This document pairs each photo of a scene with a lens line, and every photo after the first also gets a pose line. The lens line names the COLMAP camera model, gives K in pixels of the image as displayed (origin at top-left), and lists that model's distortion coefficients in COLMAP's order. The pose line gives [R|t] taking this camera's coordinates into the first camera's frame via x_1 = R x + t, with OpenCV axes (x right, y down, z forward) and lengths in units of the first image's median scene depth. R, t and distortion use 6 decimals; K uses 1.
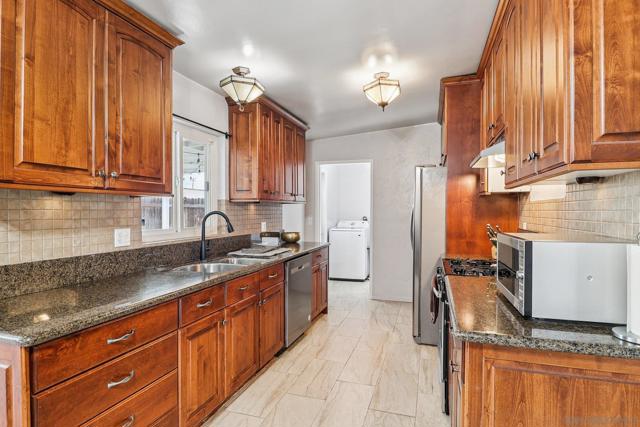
lens RADIAL K [[343.6, 0, 320.3], [0, 343.6, 213.7], [0, 0, 1]] dist [0.006017, -0.012712]
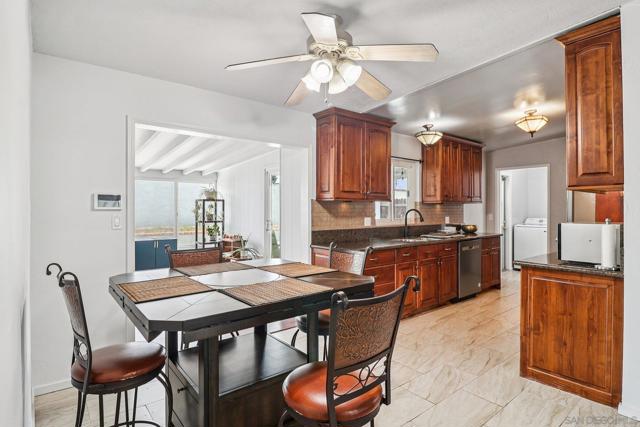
lens RADIAL K [[343.6, 0, 321.9], [0, 343.6, 209.0], [0, 0, 1]] dist [0.006017, -0.012712]
pose [[0.844226, -0.000511, -0.535988, 0.213466], [-0.003969, 0.999966, -0.007205, 0.006775], [0.535973, 0.008210, 0.844195, -0.638306]]
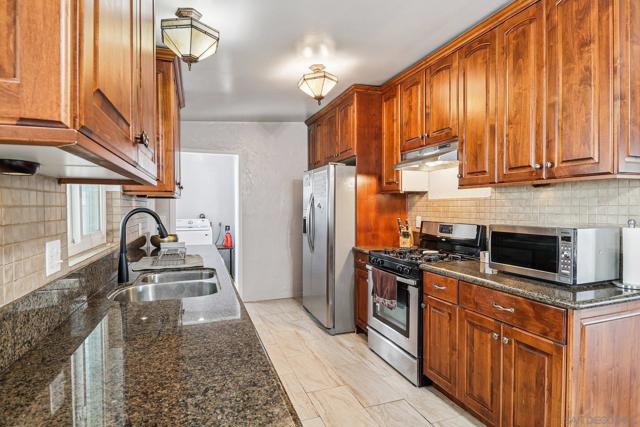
lens RADIAL K [[343.6, 0, 324.7], [0, 343.6, 213.4], [0, 0, 1]] dist [0.006017, -0.012712]
pose [[0.784012, -0.013853, 0.620591, -0.419362], [0.008855, 0.999899, 0.011134, -0.001219], [-0.620682, -0.003234, 0.784055, 0.227763]]
